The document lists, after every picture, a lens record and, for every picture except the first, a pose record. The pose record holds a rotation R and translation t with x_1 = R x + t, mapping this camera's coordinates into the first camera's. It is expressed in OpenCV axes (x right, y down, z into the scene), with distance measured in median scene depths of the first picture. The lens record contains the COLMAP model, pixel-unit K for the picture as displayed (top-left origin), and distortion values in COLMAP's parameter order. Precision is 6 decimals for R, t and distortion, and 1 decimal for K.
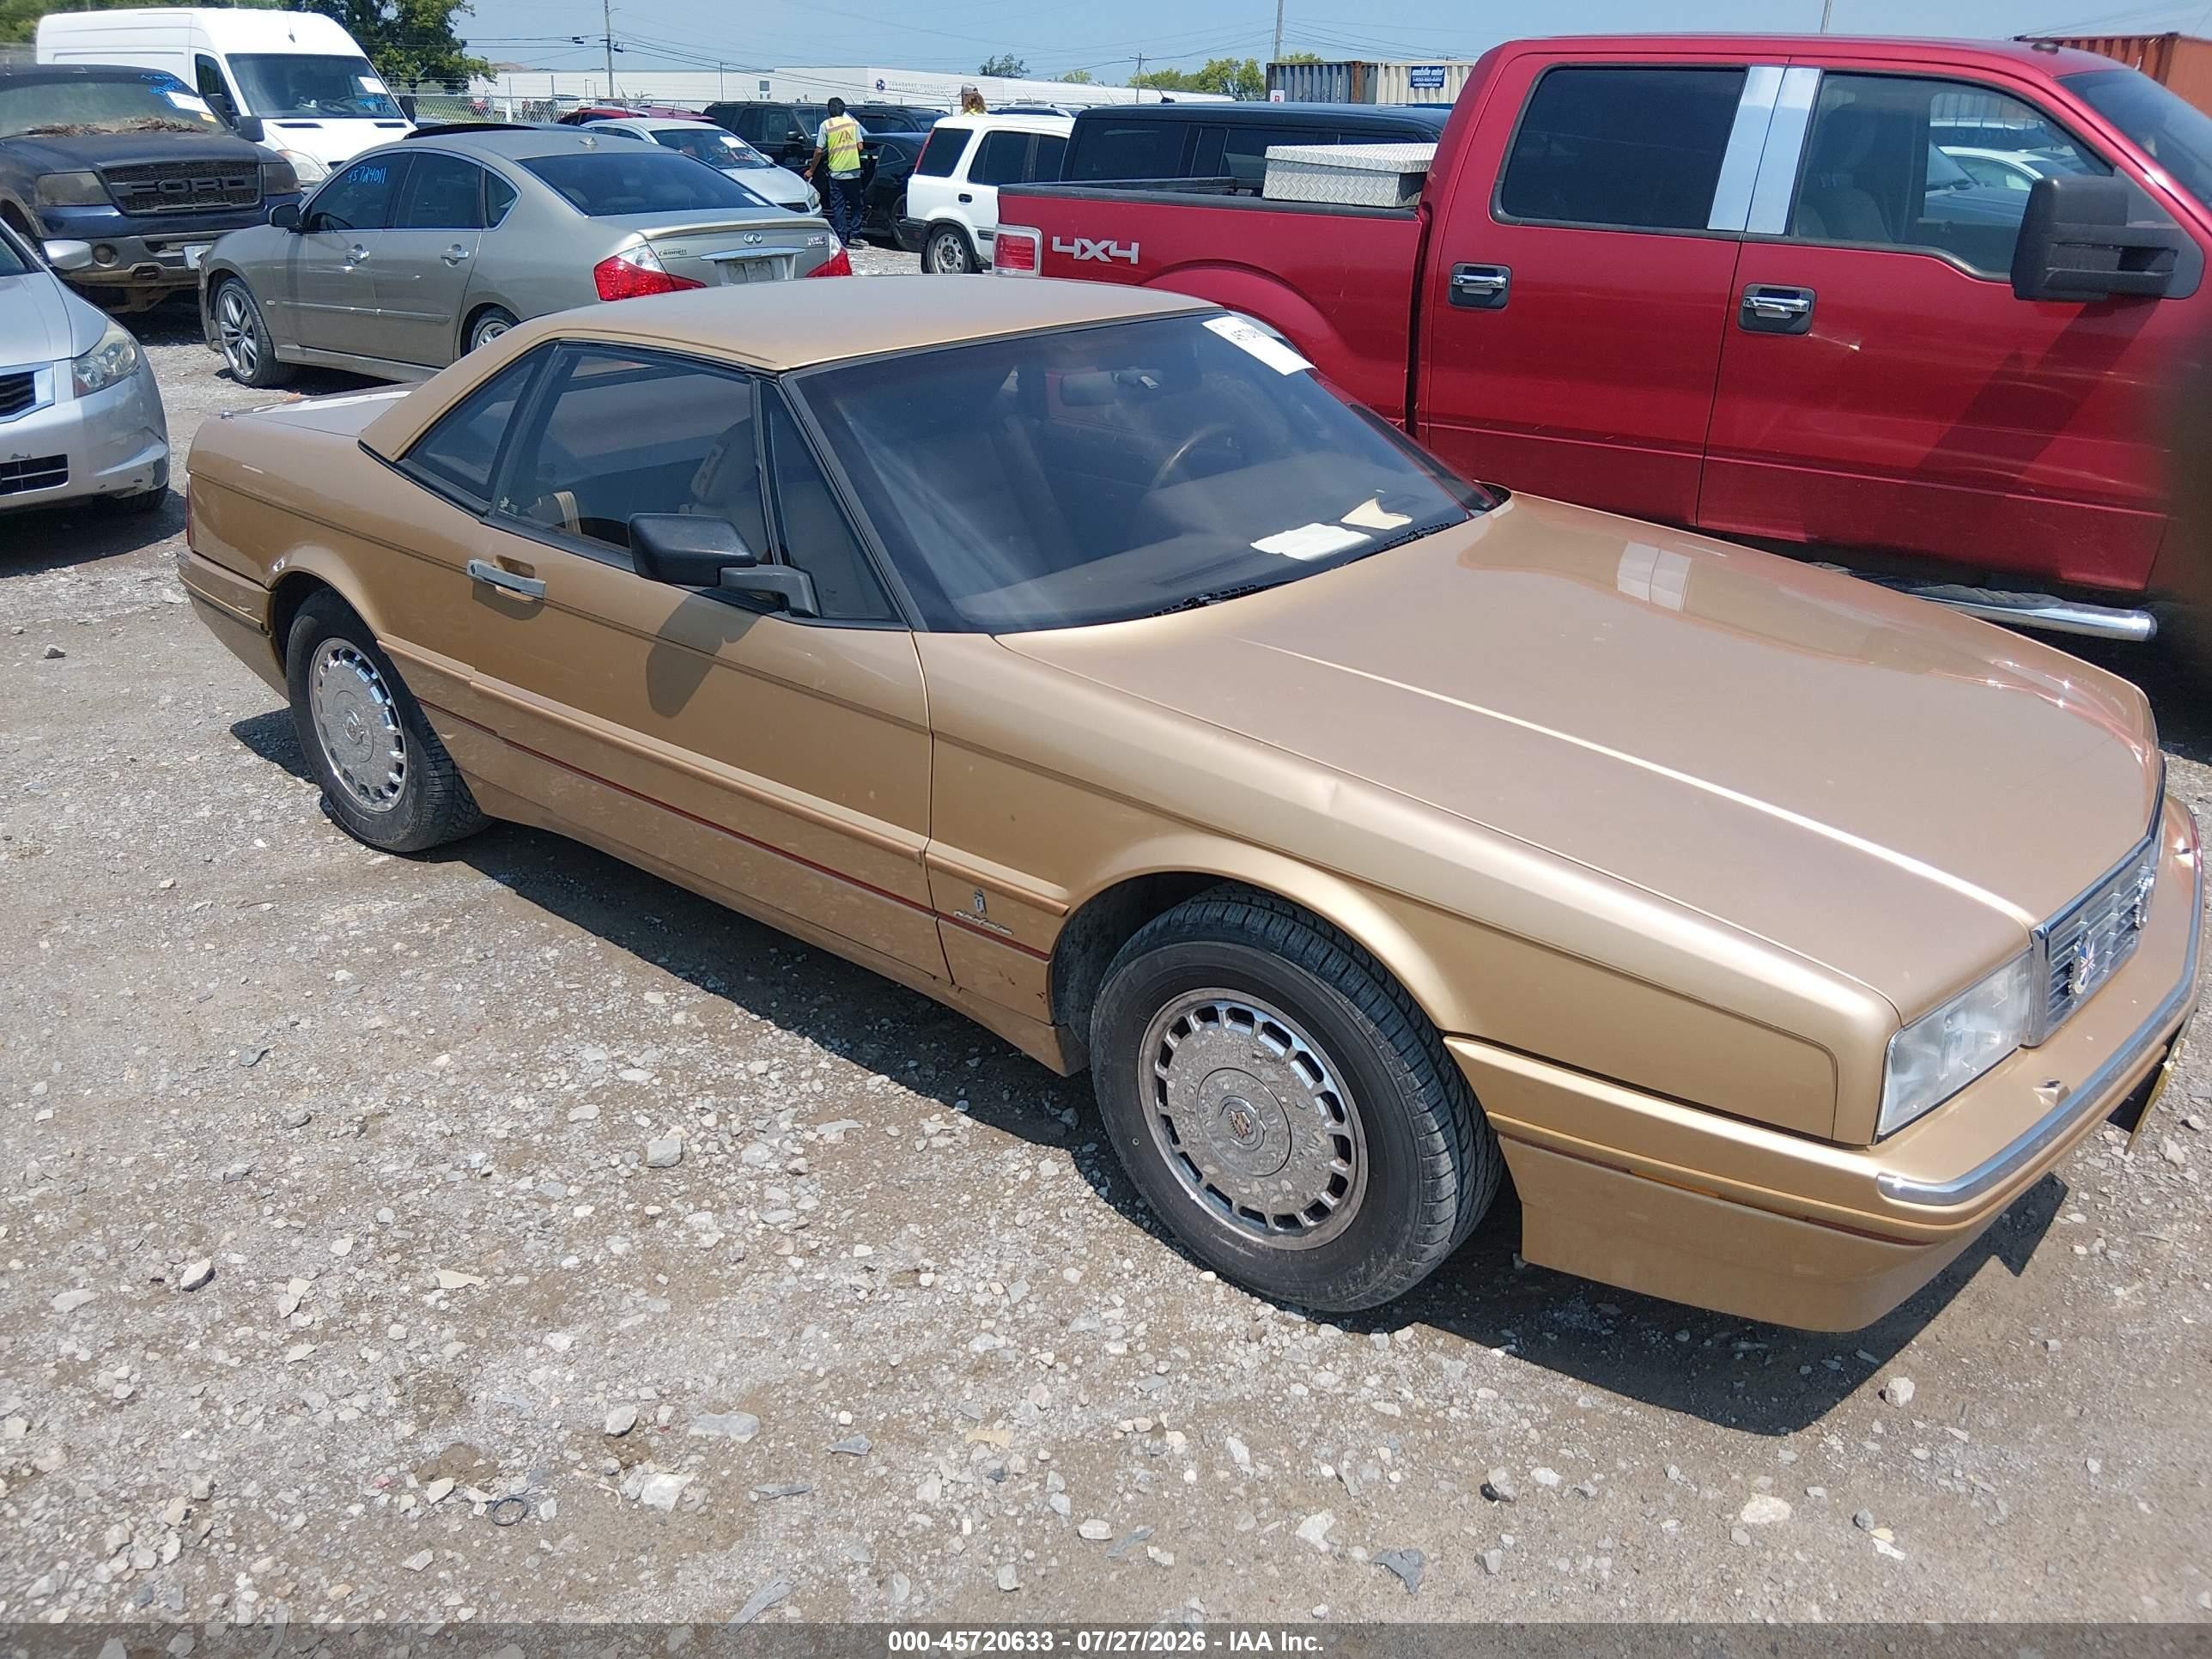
lens RADIAL K [[1677.9, 0, 1106.0], [0, 1677.9, 829.5], [0, 0, 1]] dist [0.074423, -0.161301]
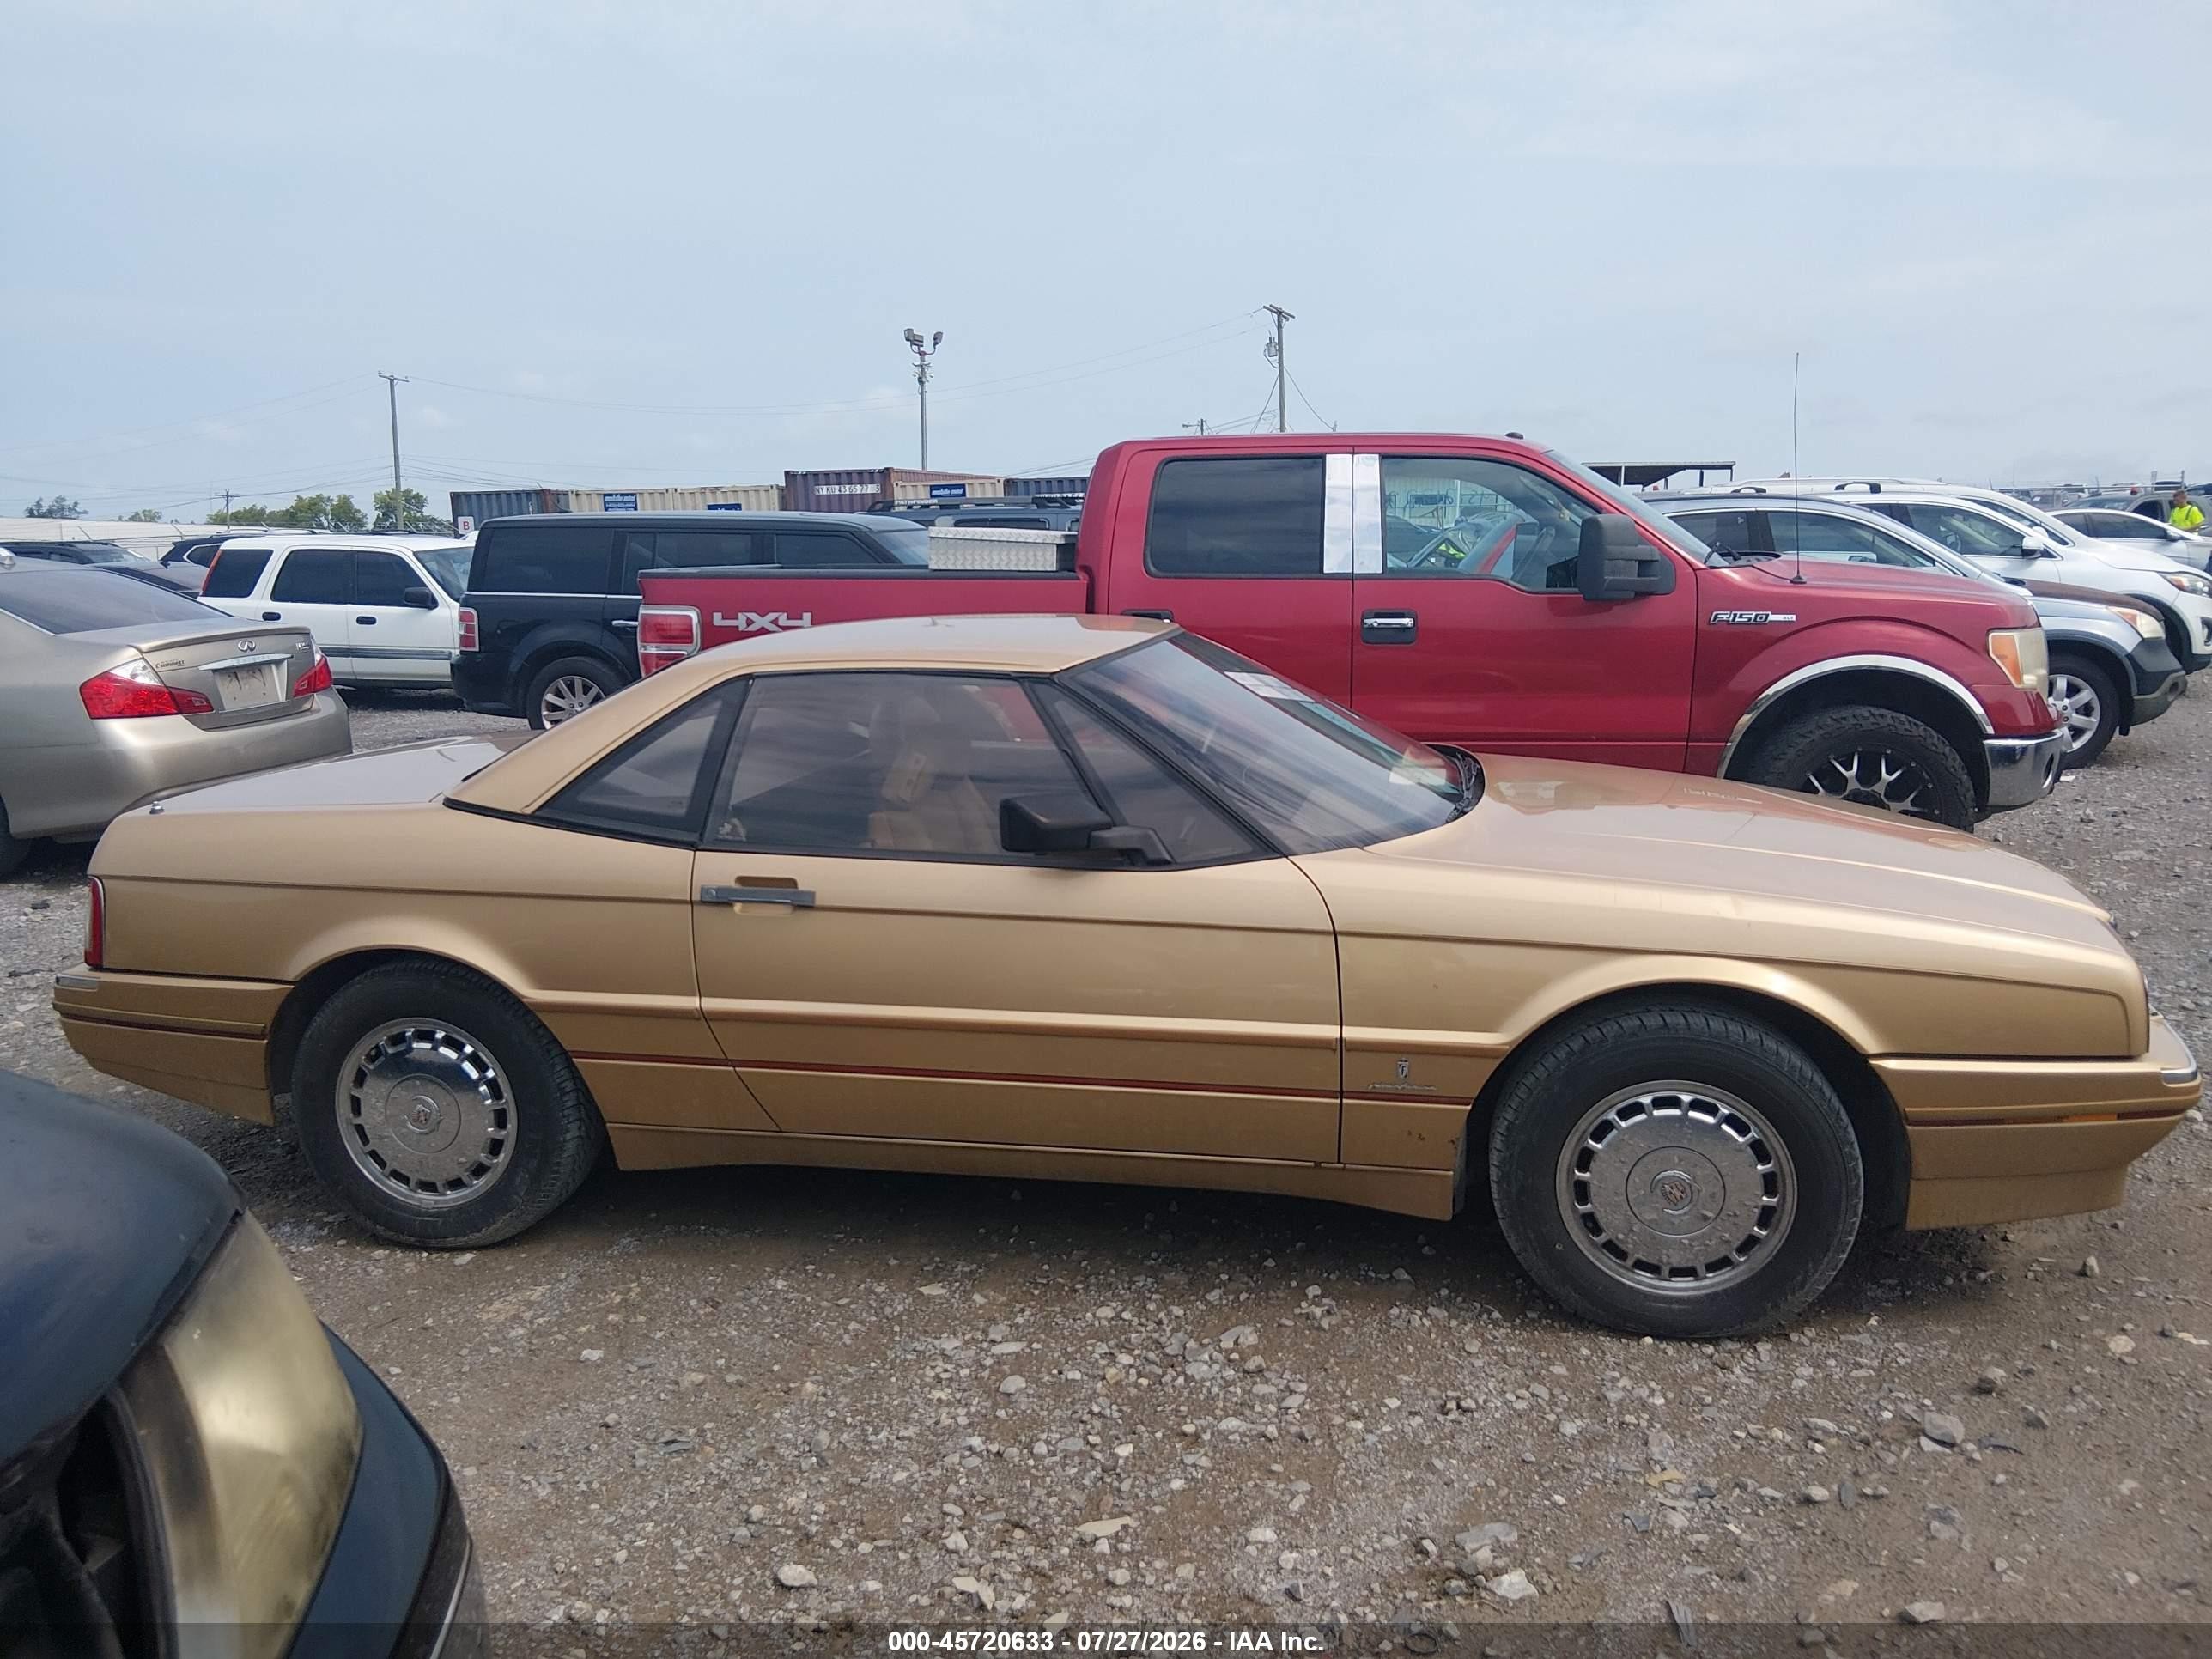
lens RADIAL K [[1683.1, 0, 1106.9], [0, 1683.1, 792.4], [0, 0, 1]] dist [0.081123, -0.168475]
pose [[0.878744, -0.097352, 0.467259, -0.649831], [0.210455, 0.957702, -0.196255, 0.037631], [-0.428389, 0.270795, 0.862063, 0.011013]]
